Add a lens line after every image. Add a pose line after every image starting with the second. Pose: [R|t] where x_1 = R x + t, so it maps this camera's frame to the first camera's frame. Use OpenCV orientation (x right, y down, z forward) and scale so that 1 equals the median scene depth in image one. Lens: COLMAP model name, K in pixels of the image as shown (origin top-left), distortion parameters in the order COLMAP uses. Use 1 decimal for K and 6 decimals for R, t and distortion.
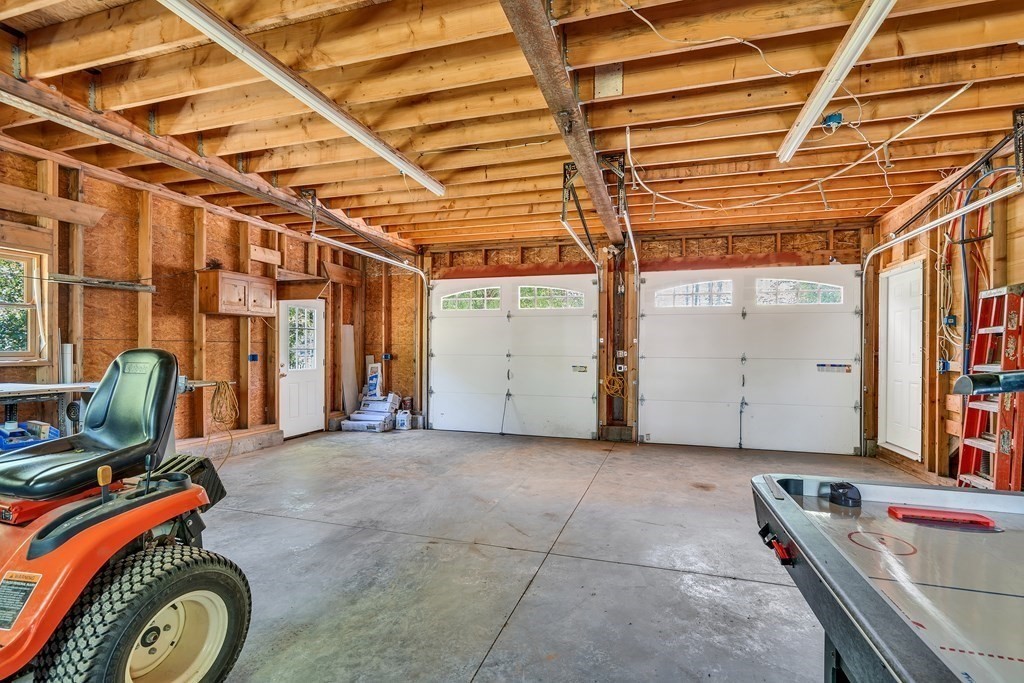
lens RADIAL K [[470.6, 0, 511.9], [0, 470.6, 348.9], [0, 0, 1]] dist [0.000059, 0.001410]
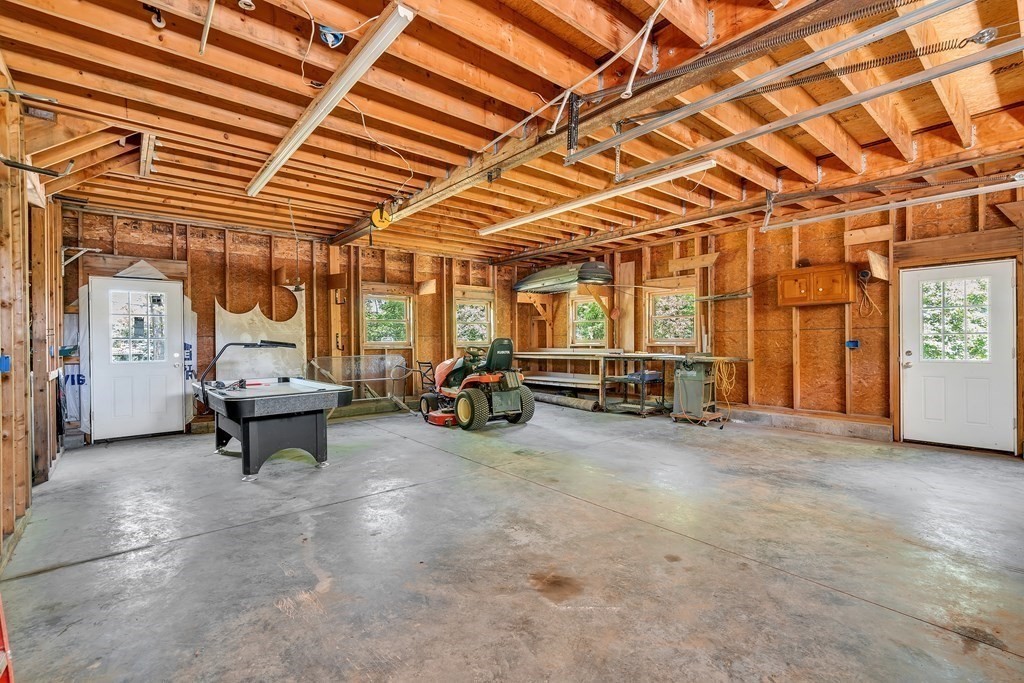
lens RADIAL K [[470.6, 0, 512.1], [0, 470.6, 344.6], [0, 0, 1]] dist [0.000059, 0.001410]
pose [[-0.543542, -0.001212, -0.839381, 0.849240], [0.006473, 0.999963, -0.005635, 0.027447], [0.839357, -0.008497, -0.543514, 1.211554]]
